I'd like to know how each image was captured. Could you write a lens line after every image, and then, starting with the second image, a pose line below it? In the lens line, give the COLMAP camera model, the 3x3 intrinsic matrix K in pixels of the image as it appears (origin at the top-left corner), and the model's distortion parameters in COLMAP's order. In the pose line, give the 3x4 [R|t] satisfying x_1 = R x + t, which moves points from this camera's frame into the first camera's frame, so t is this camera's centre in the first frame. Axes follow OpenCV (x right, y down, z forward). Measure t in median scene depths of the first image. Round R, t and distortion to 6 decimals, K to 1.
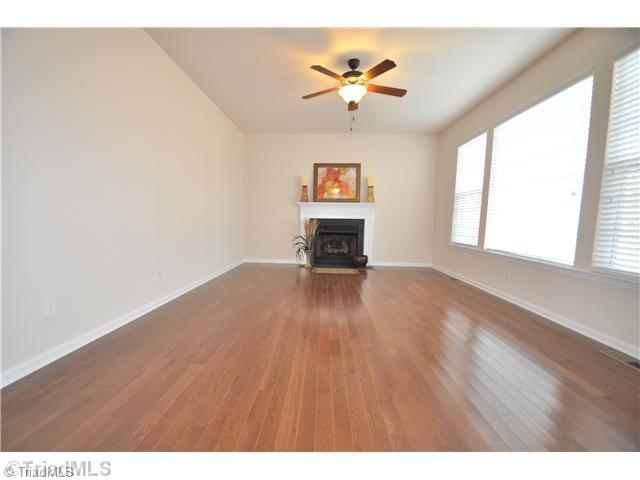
lens RADIAL K [[248.7, 0, 320.0], [0, 248.7, 240.0], [0, 0, 1]] dist [0.000527, -0.000074]
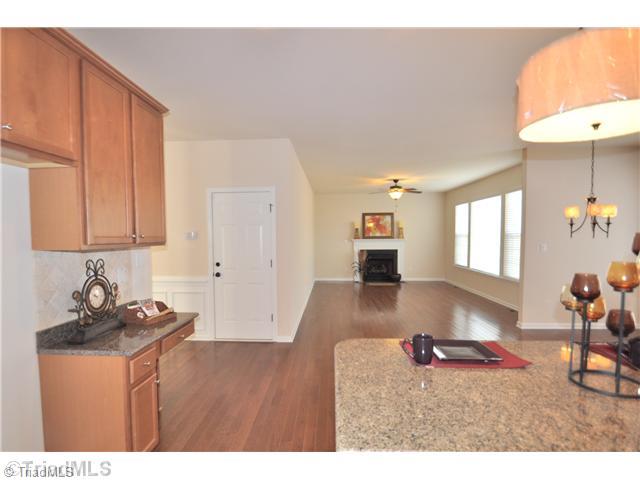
lens RADIAL K [[292.5, 0, 317.5], [0, 292.5, 244.7], [0, 0, 1]] dist [-0.019951, -0.000383]
pose [[0.999065, -0.024282, -0.035768, -0.238074], [0.022571, 0.998617, -0.047485, -0.040793], [0.036871, 0.046634, 0.998231, -0.769540]]
